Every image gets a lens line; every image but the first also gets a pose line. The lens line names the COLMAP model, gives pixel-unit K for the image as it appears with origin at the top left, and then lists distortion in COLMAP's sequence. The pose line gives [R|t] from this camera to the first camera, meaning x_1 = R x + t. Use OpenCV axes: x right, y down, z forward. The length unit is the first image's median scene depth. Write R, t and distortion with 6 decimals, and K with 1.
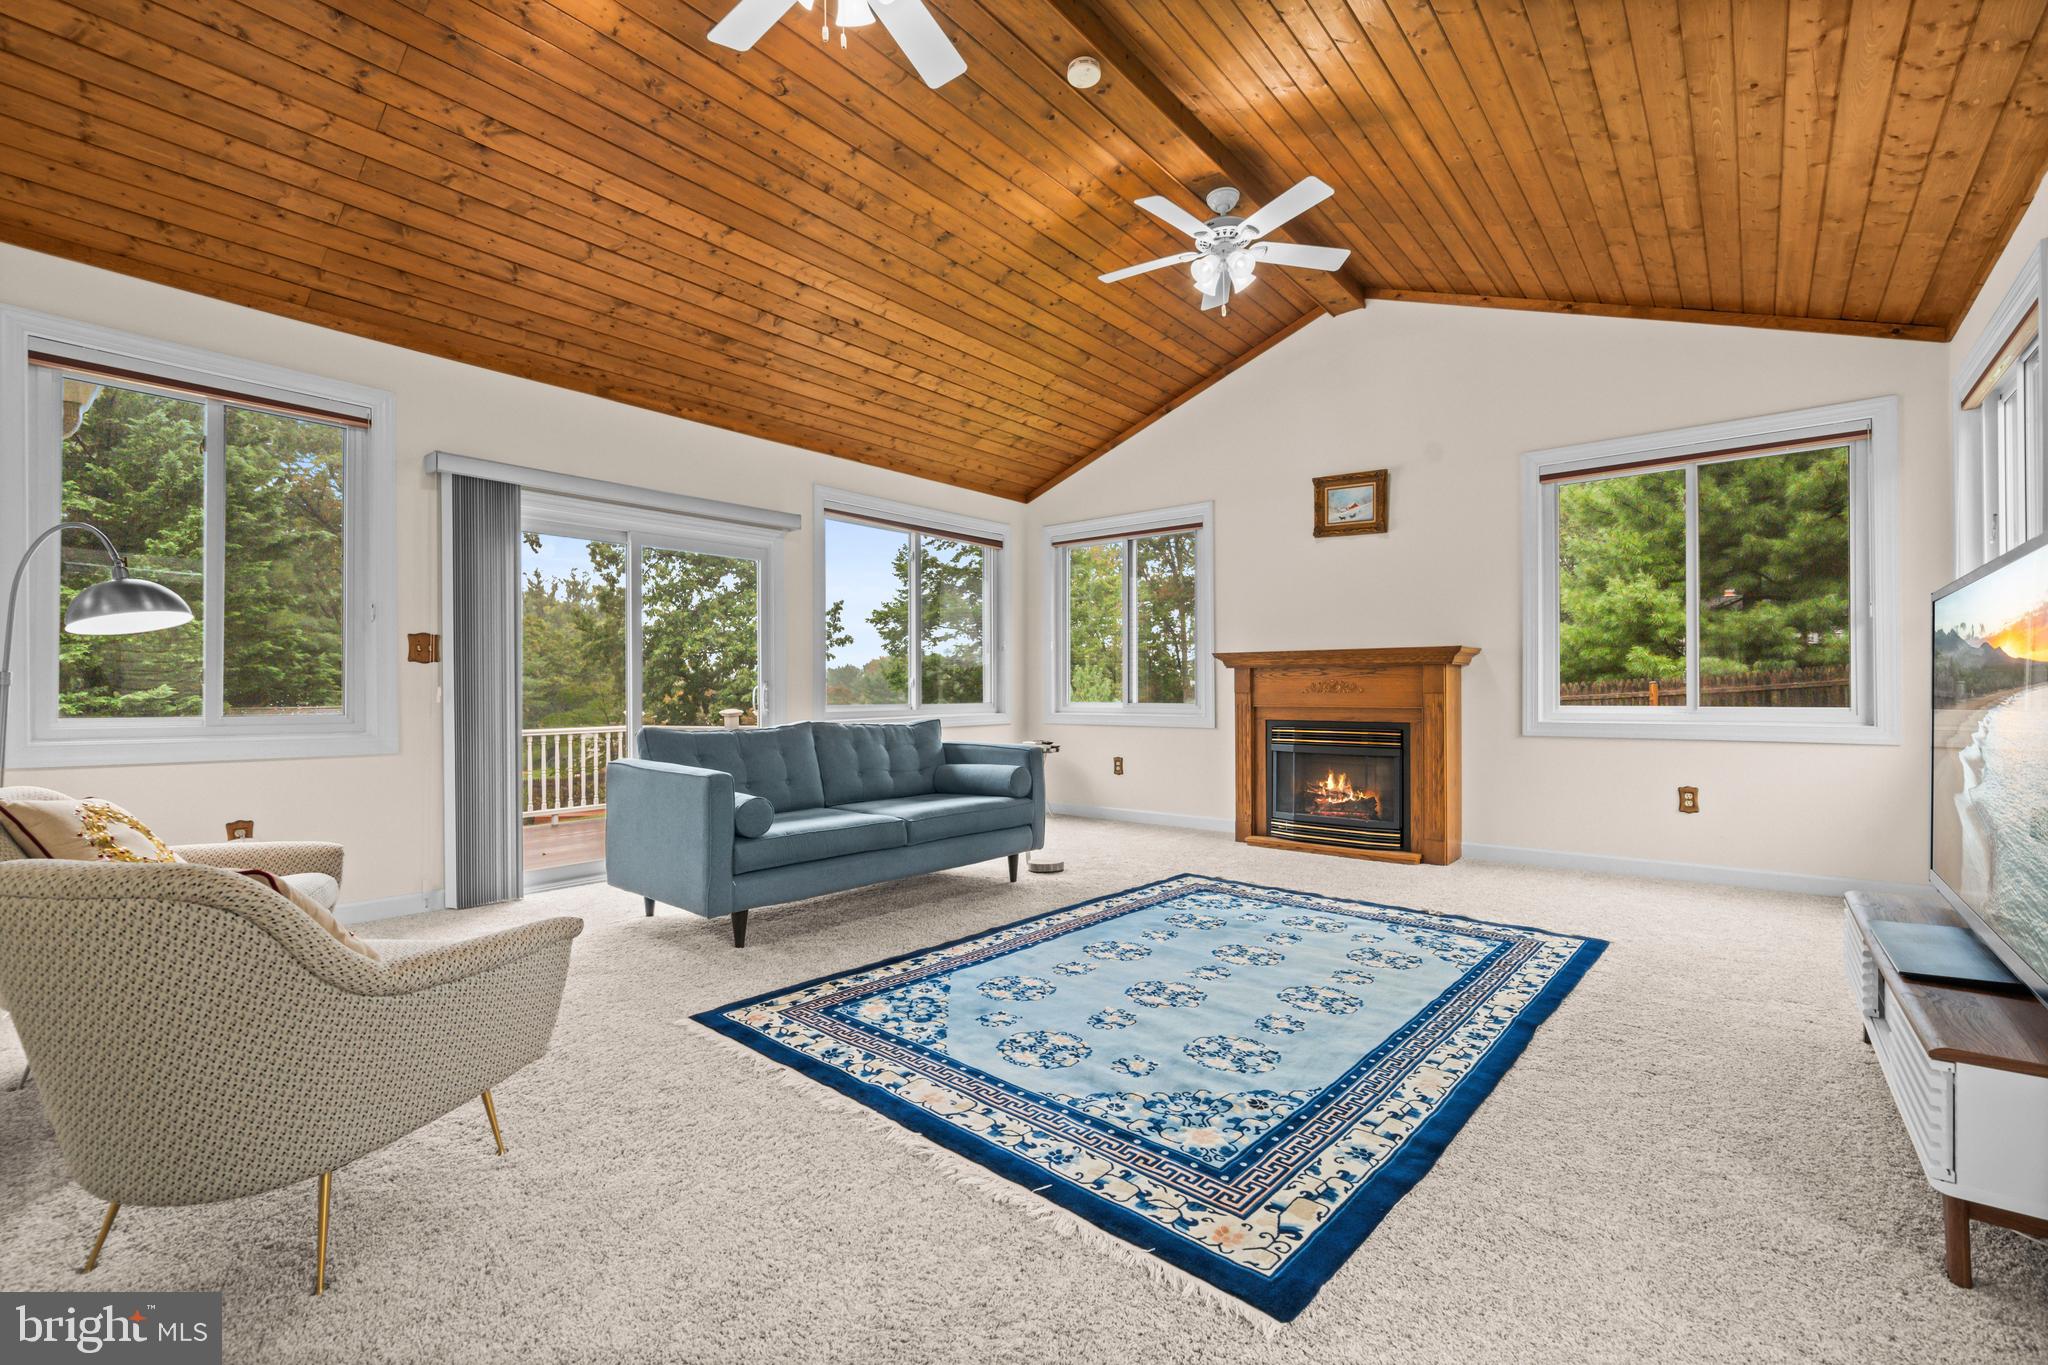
lens RADIAL K [[883.3, 0, 1025.8], [0, 883.3, 693.4], [0, 0, 1]] dist [-0.000191, -0.000051]
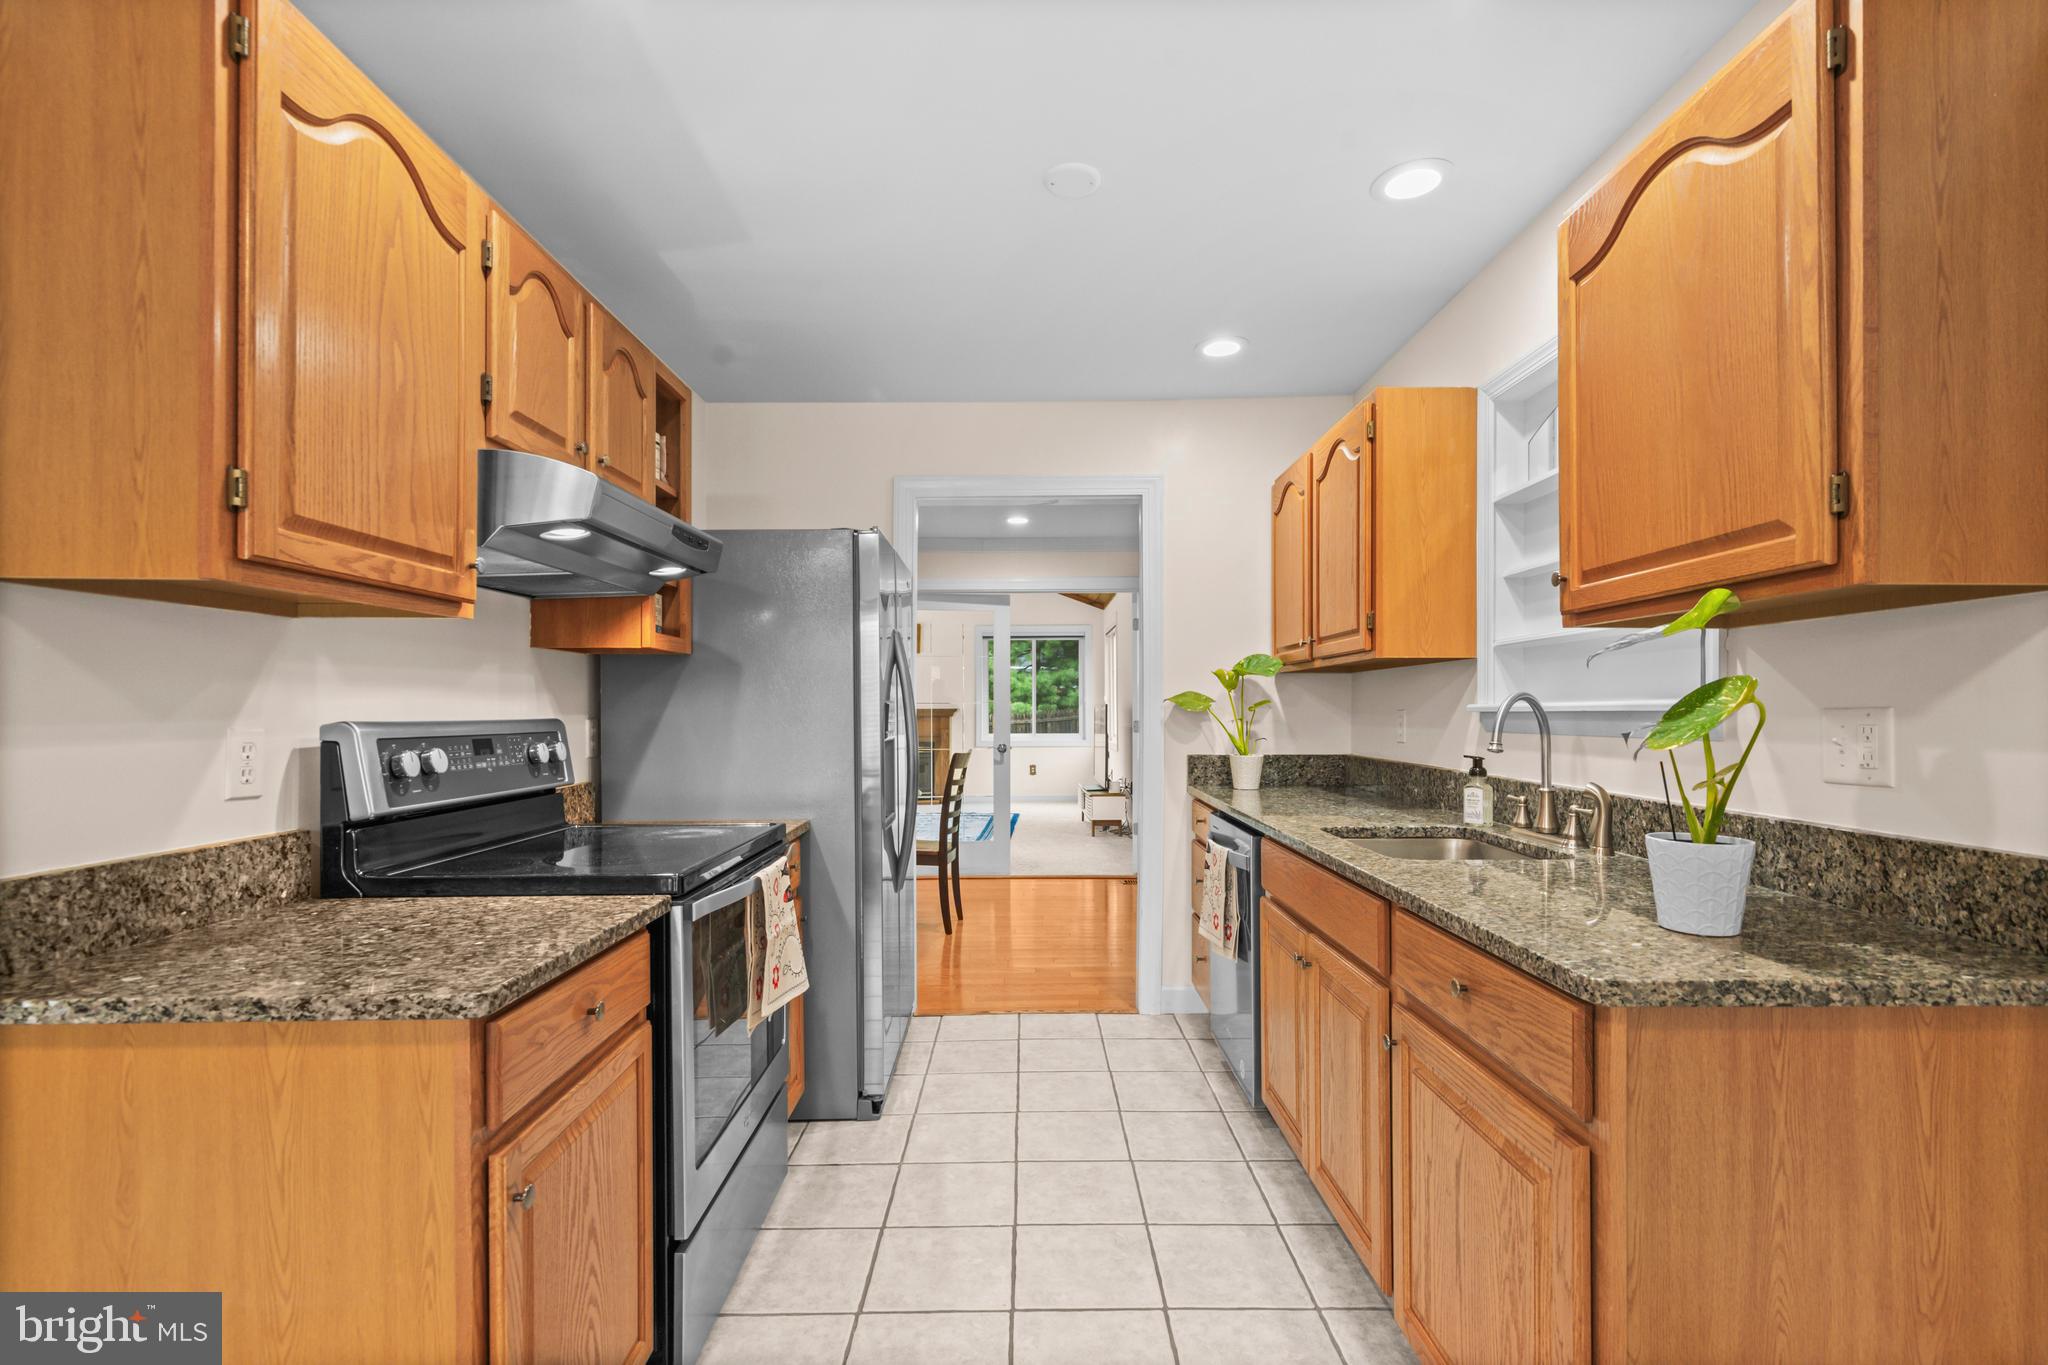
lens RADIAL K [[949.0, 0, 1027.6], [0, 949.0, 713.0], [0, 0, 1]] dist [-0.000161, -0.000159]
pose [[0.766561, 0.002562, 0.642166, -0.943480], [-0.000400, 0.999994, -0.003513, -0.031674], [-0.642171, 0.002436, 0.766558, -1.008193]]
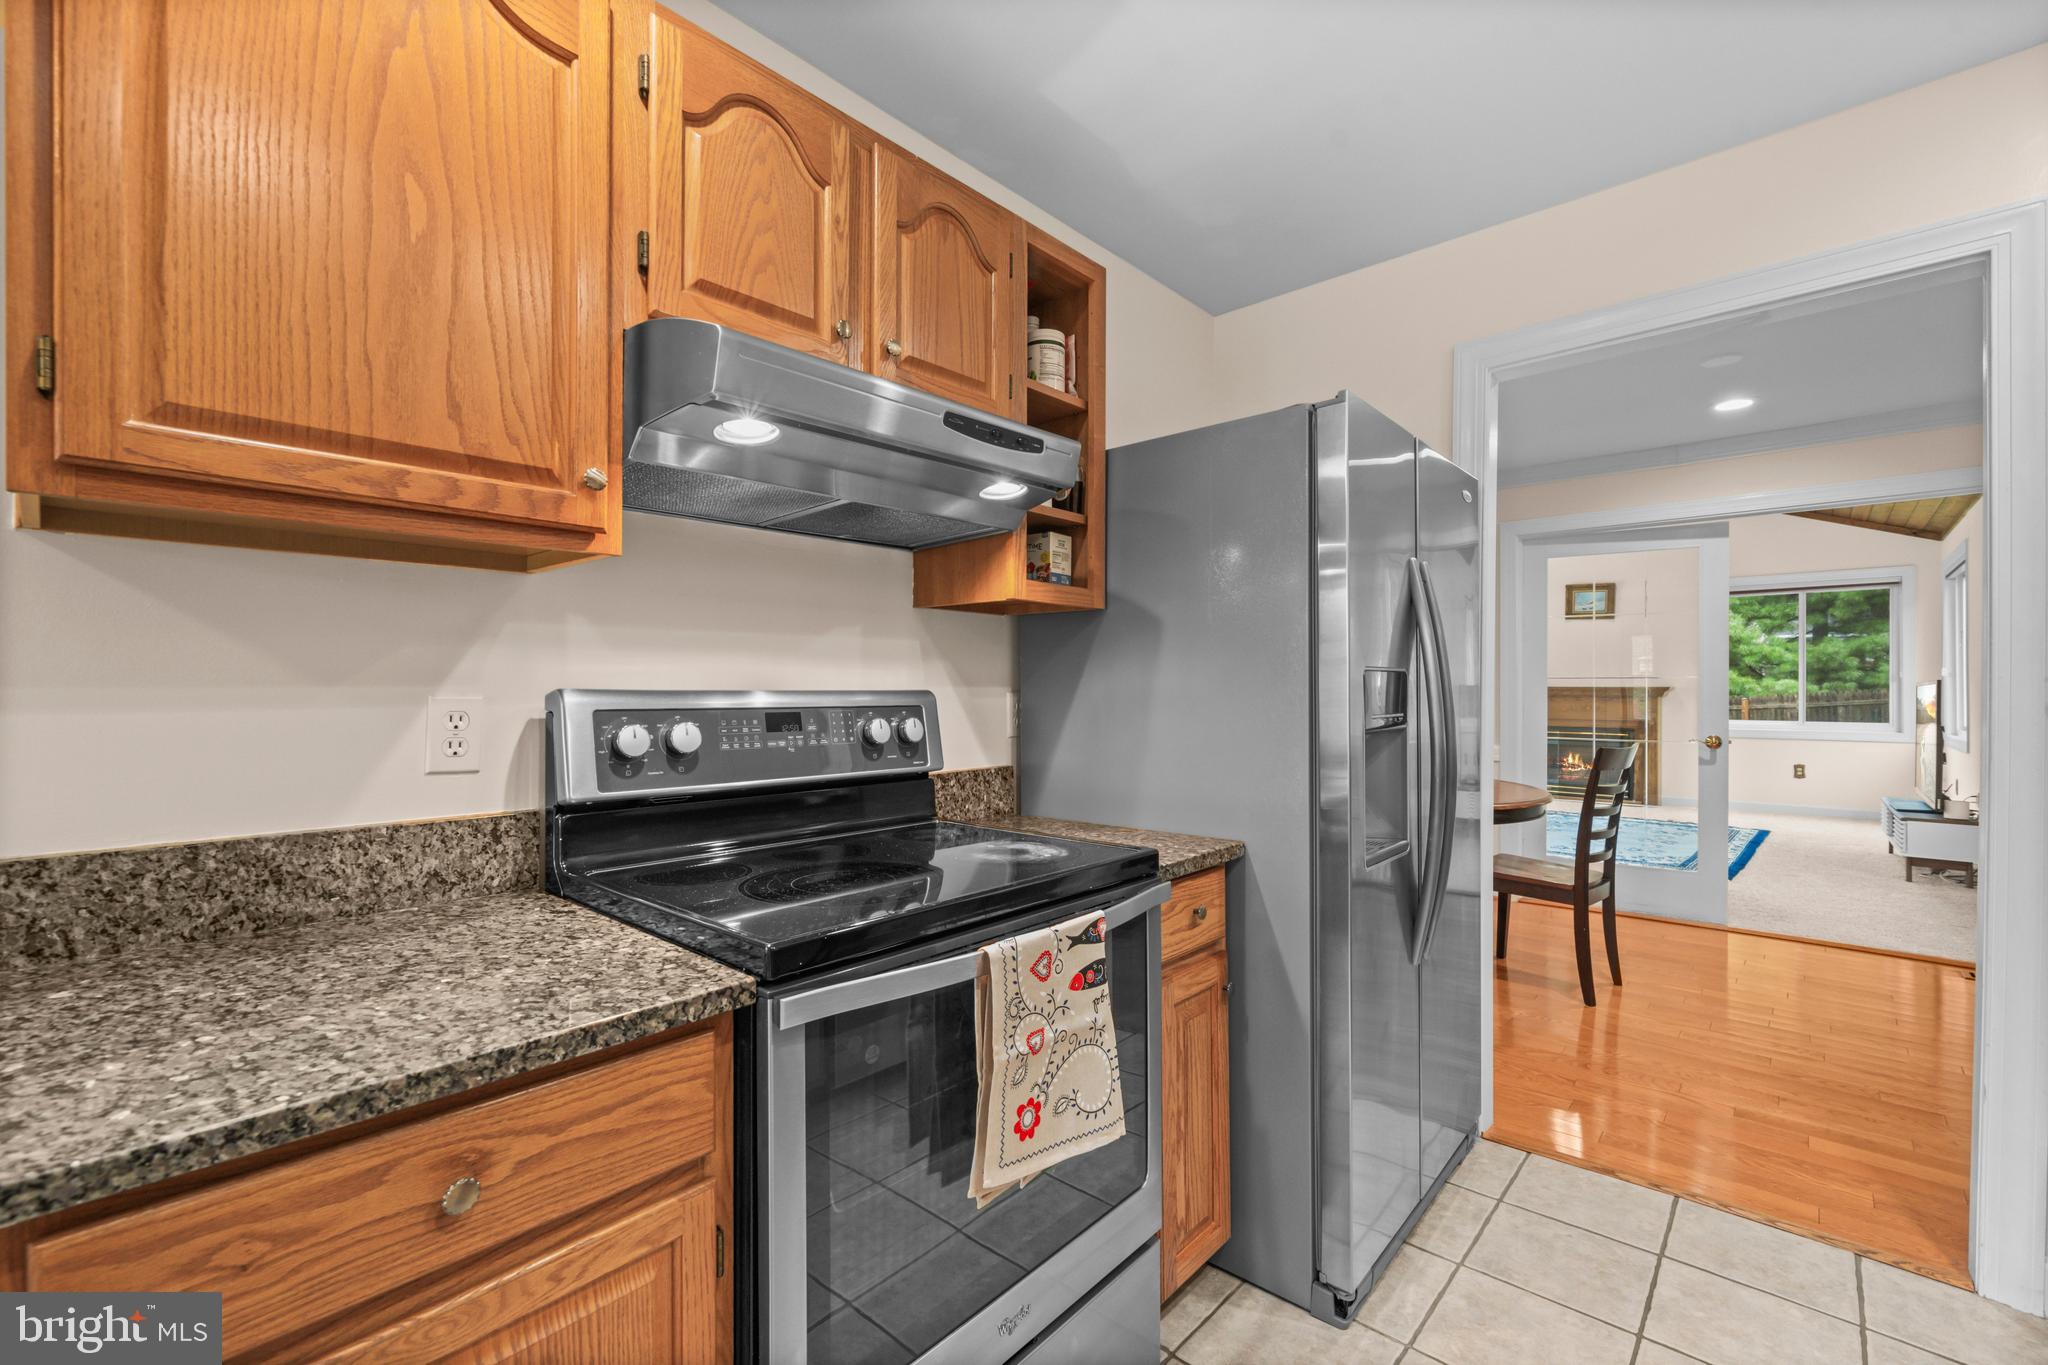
lens RADIAL K [[873.7, 0, 1008.5], [0, 873.7, 688.5], [0, 0, 1]] dist [-0.000297, -0.000476]
pose [[0.998661, 0.009071, -0.050929, -0.757548], [-0.009247, 0.999952, -0.003219, -0.030303], [0.050897, 0.003686, 0.998697, -0.851283]]
